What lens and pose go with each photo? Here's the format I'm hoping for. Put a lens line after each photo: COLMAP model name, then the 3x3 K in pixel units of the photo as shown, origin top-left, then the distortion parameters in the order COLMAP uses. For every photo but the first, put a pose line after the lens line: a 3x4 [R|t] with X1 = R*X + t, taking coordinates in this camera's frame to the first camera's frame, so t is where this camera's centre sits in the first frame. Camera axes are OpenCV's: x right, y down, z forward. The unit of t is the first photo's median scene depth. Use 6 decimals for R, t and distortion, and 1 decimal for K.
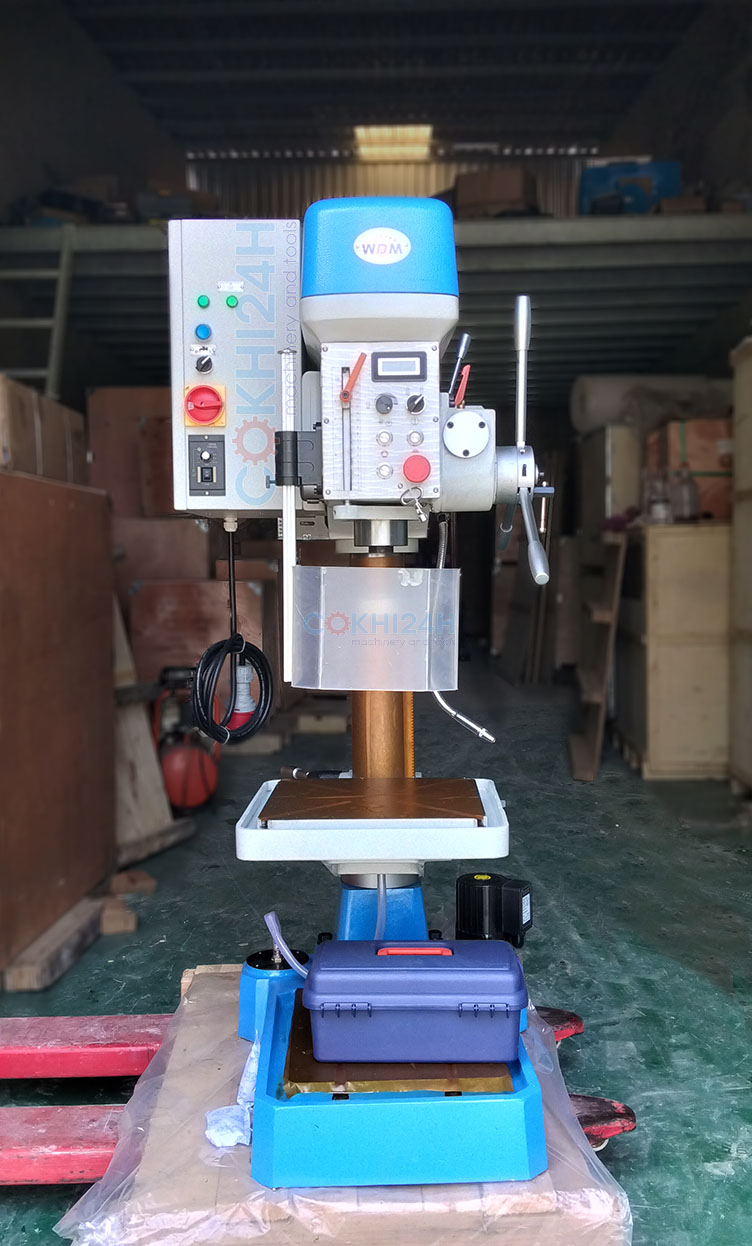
lens RADIAL K [[1266.2, 0, 376.0], [0, 1266.2, 623.0], [0, 0, 1]] dist [0.107755, -0.364015]
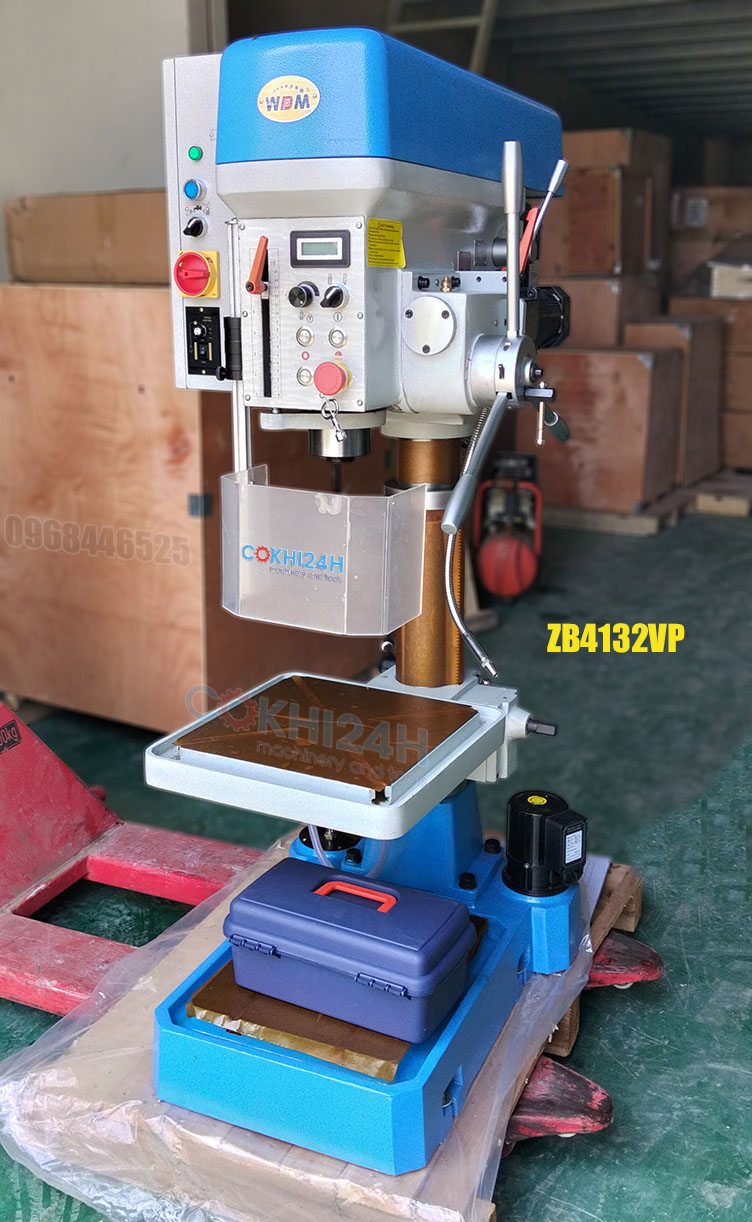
lens RADIAL K [[1193.0, 0, 345.0], [0, 1193.0, 592.5], [0, 0, 1]] dist [0.081807, -0.223318]
pose [[0.891379, 0.126135, -0.435355, 0.352388], [-0.032901, 0.975971, 0.215403, -0.135337], [0.452064, -0.177682, 0.874109, 0.258269]]
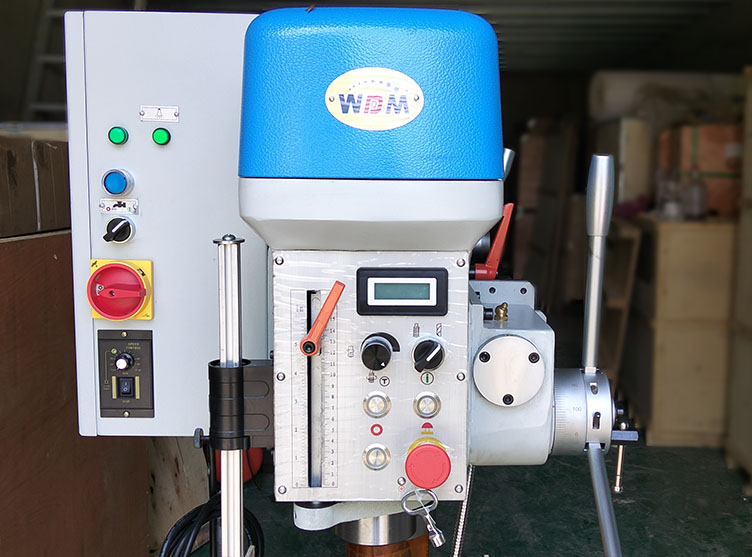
lens RADIAL K [[922.4, 0, 430.0], [0, 922.4, 278.3], [0, 0, 1]] dist [0.173970, -0.516806]
pose [[0.999772, 0.020283, 0.006741, 0.024982], [-0.020714, 0.997217, 0.071624, -0.212562], [-0.005269, -0.071747, 0.997409, 0.498913]]
